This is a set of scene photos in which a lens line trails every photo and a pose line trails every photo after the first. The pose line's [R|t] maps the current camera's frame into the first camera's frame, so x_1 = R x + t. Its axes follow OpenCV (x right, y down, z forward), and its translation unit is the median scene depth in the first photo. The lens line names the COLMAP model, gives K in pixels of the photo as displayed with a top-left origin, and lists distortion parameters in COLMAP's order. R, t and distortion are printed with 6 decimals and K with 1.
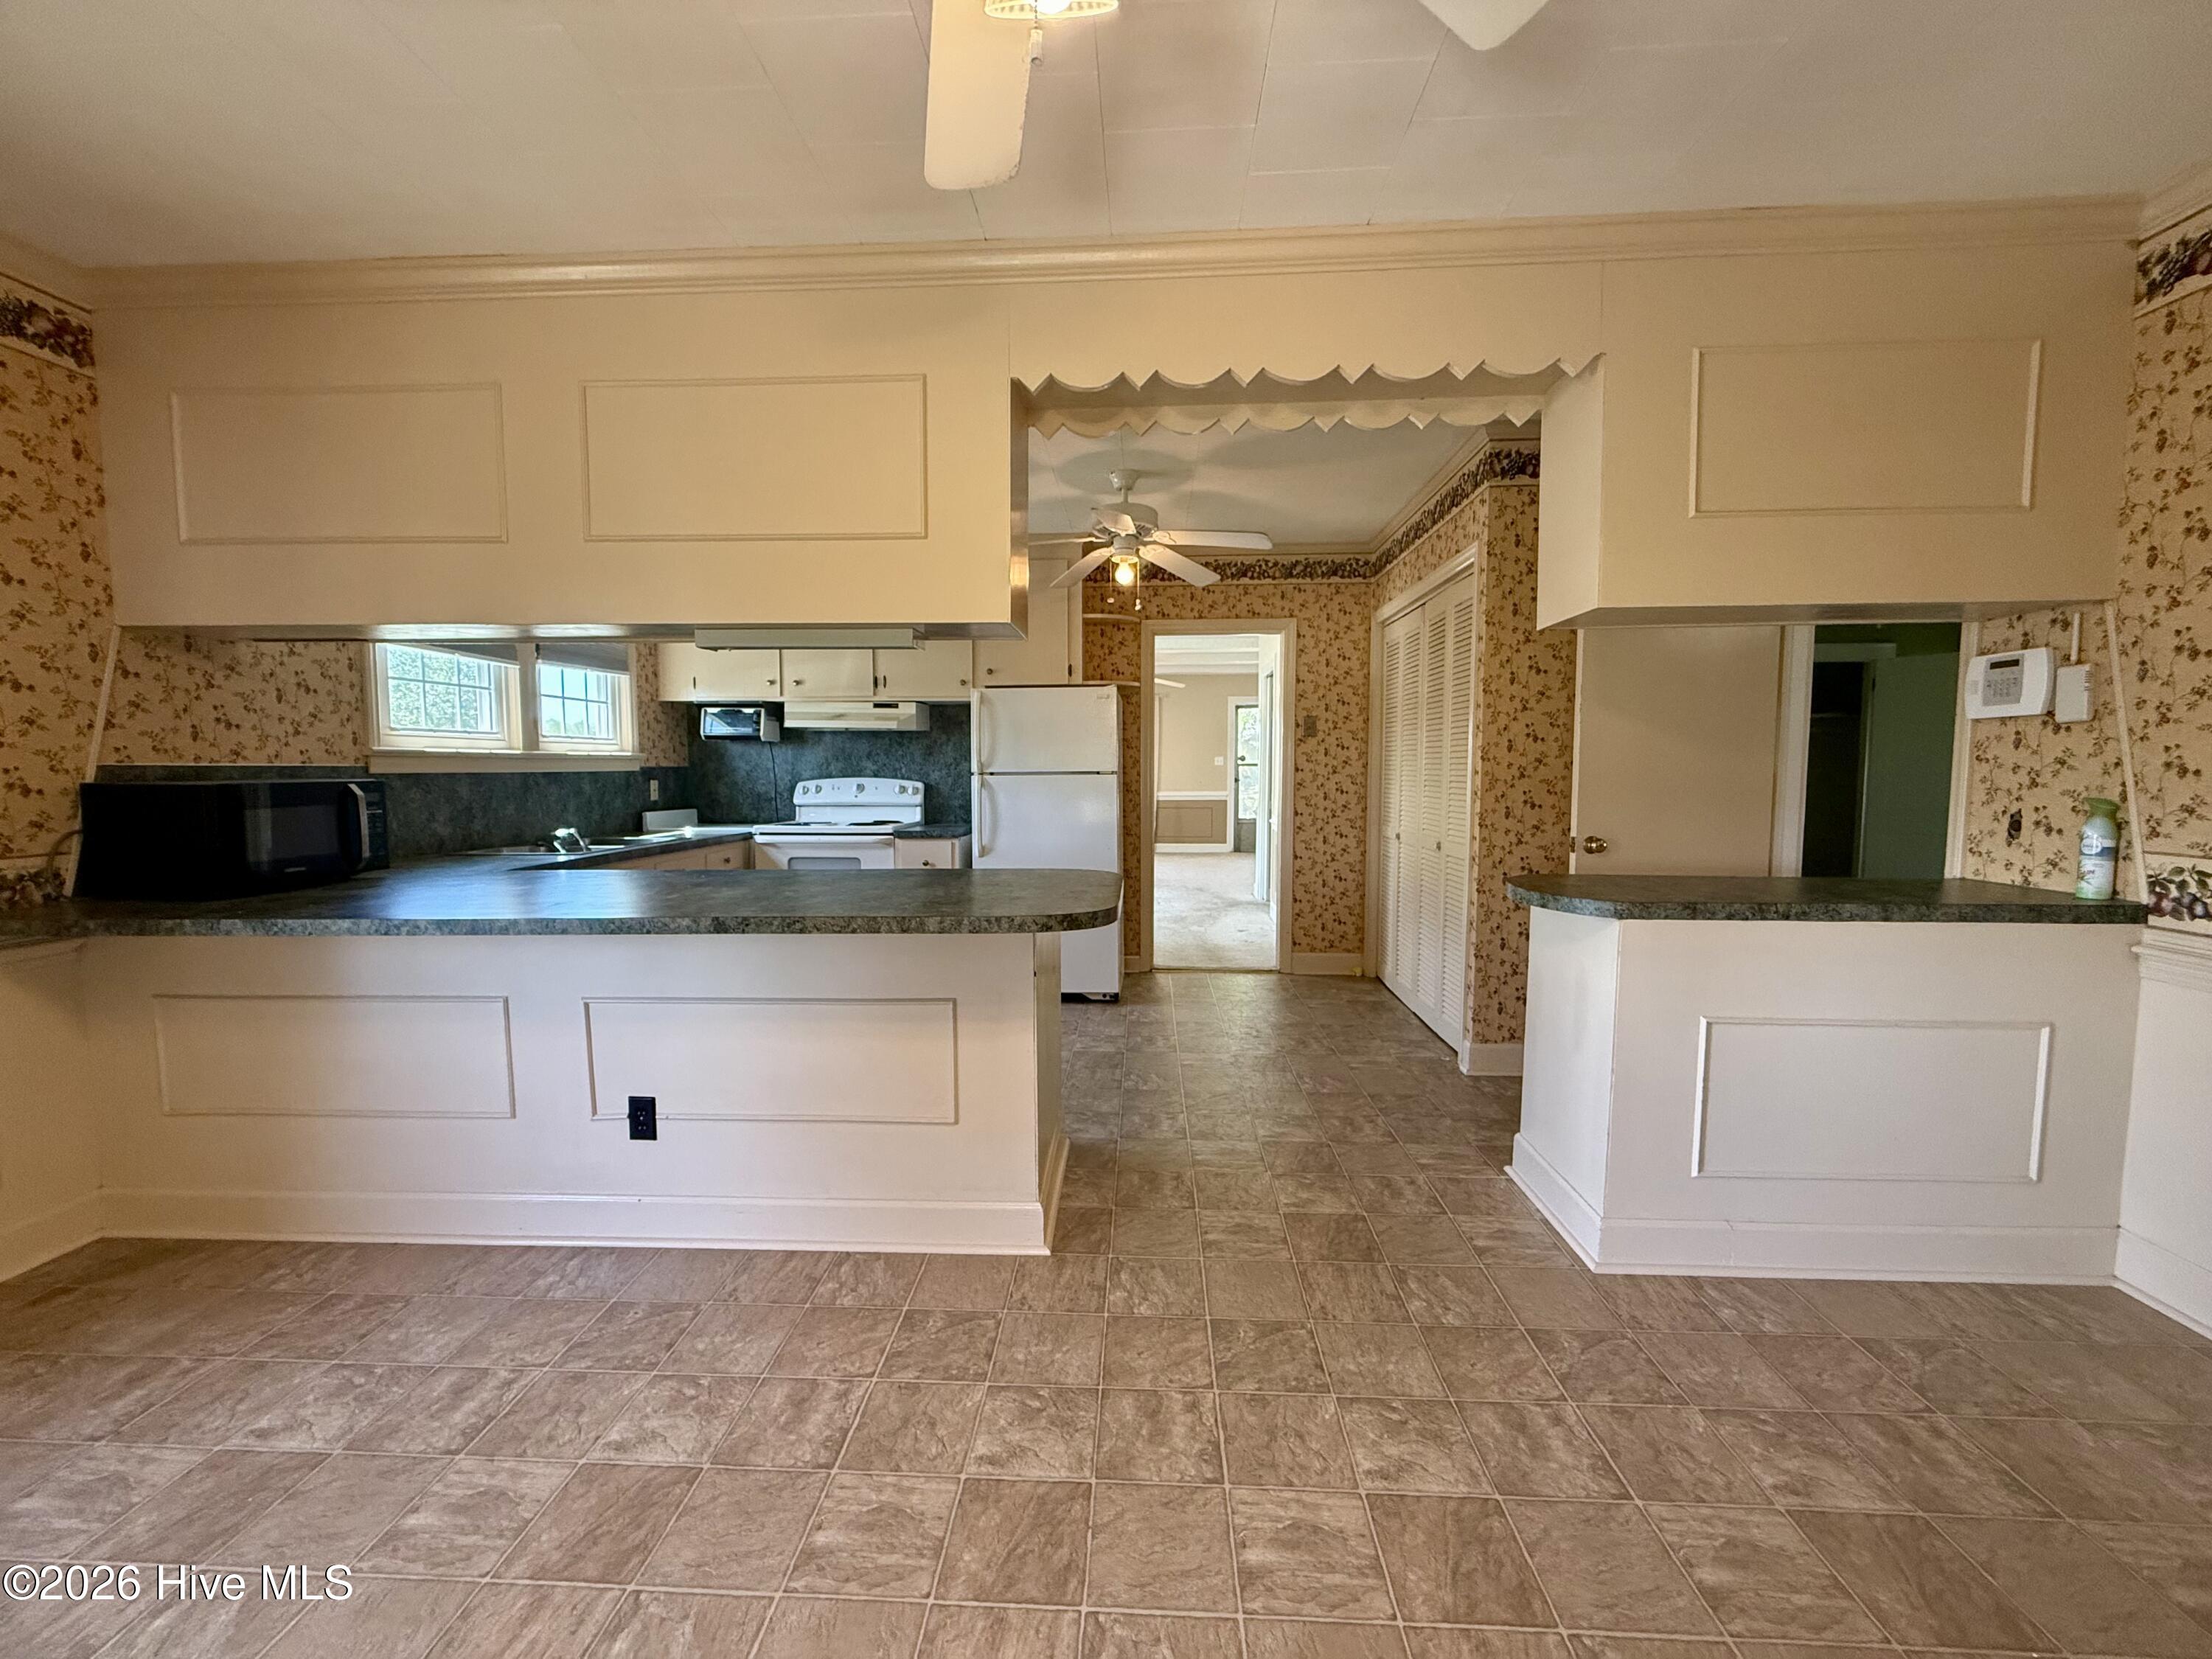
lens RADIAL K [[877.4, 0, 1102.8], [0, 877.4, 830.4], [0, 0, 1]] dist [-0.002136, 0.000857]
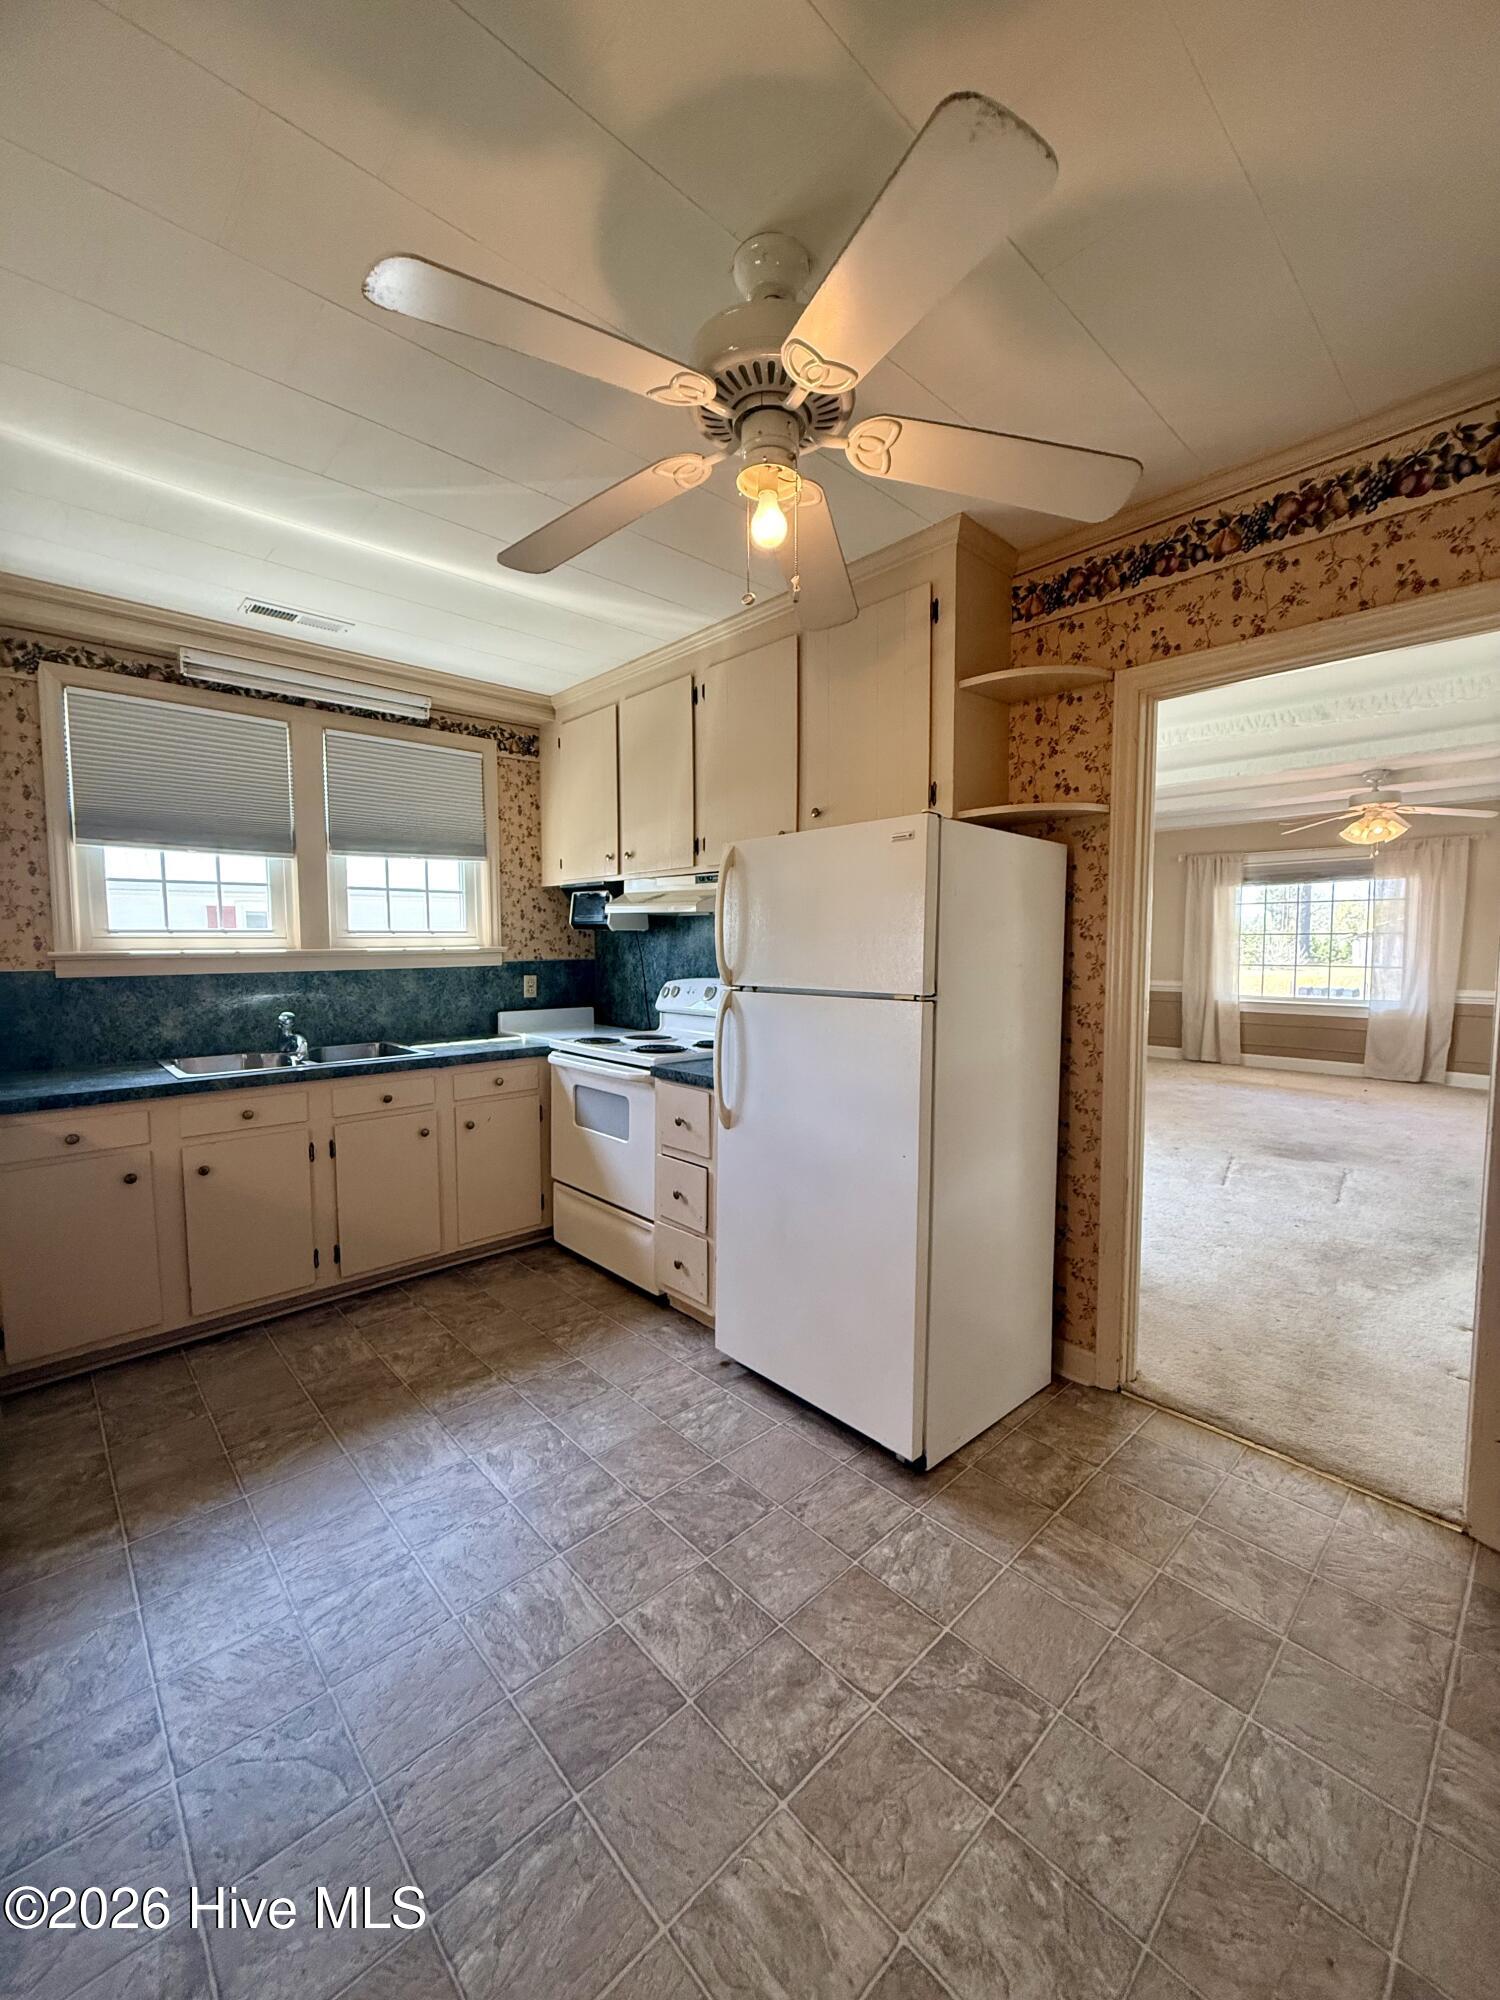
lens RADIAL K [[793.3, 0, 750.8], [0, 793.3, 997.8], [0, 0, 1]] dist [-0.002136, 0.000857]
pose [[0.719547, 0.050795, -0.692584, 0.405591], [-0.048191, 0.998569, 0.023169, -0.120229], [0.692770, 0.016705, 0.720965, 1.066702]]
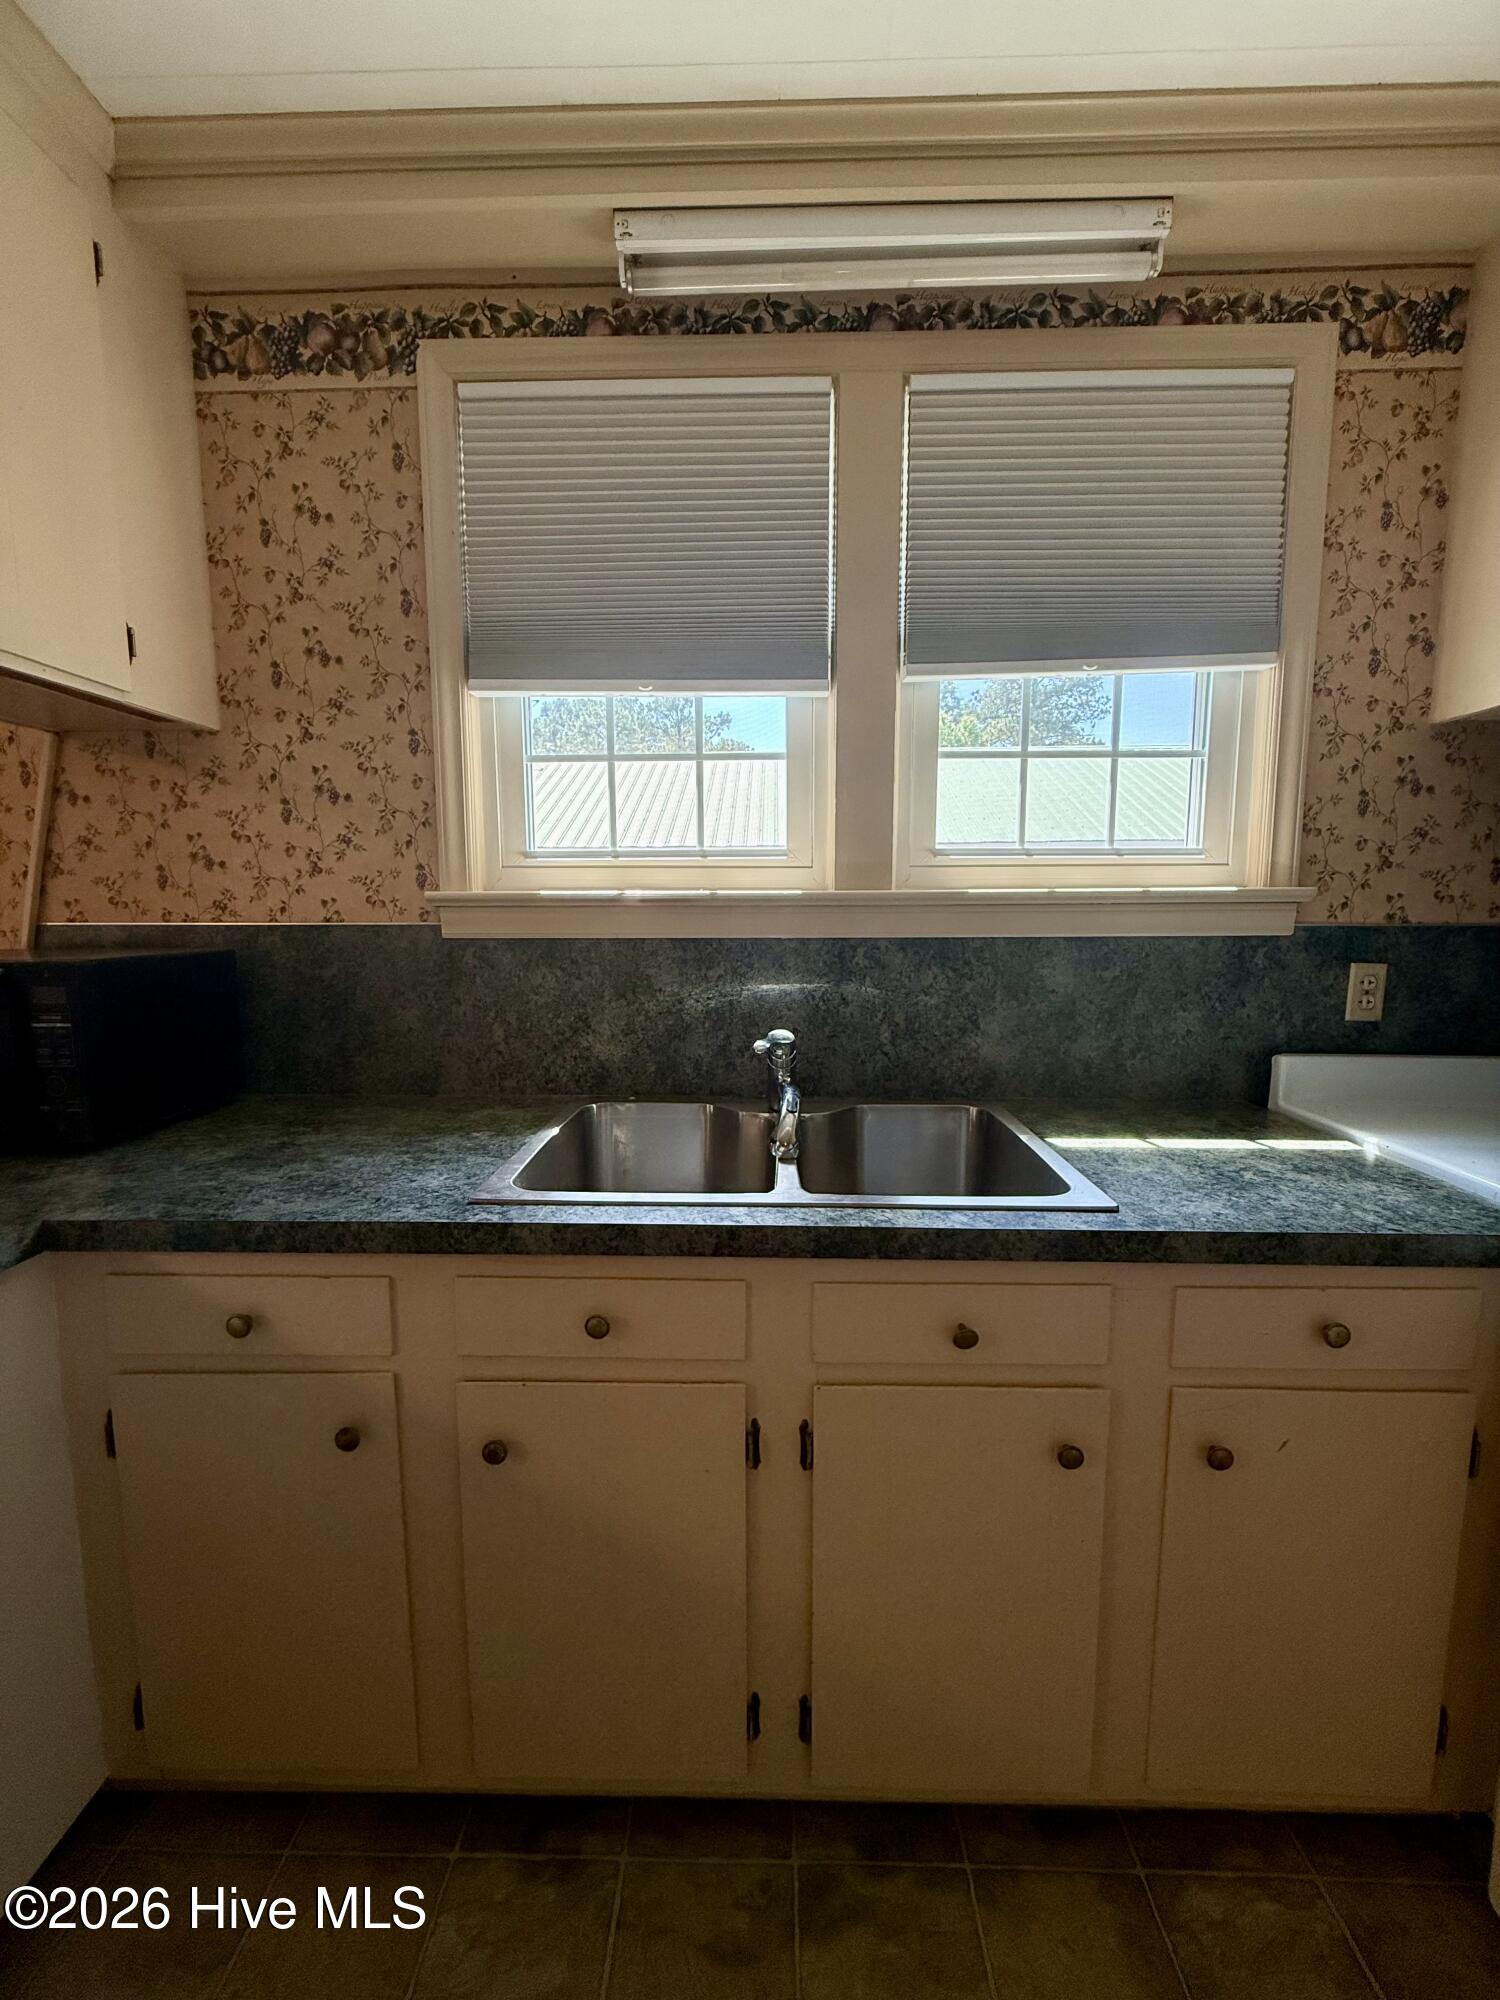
lens RADIAL K [[793.3, 0, 750.9], [0, 793.3, 997.8], [0, 0, 1]] dist [-0.002136, 0.000857]
pose [[0.028655, 0.112524, -0.993236, -0.387601], [-0.069643, 0.991454, 0.110313, -0.114890], [0.997160, 0.066011, 0.036247, 1.398032]]
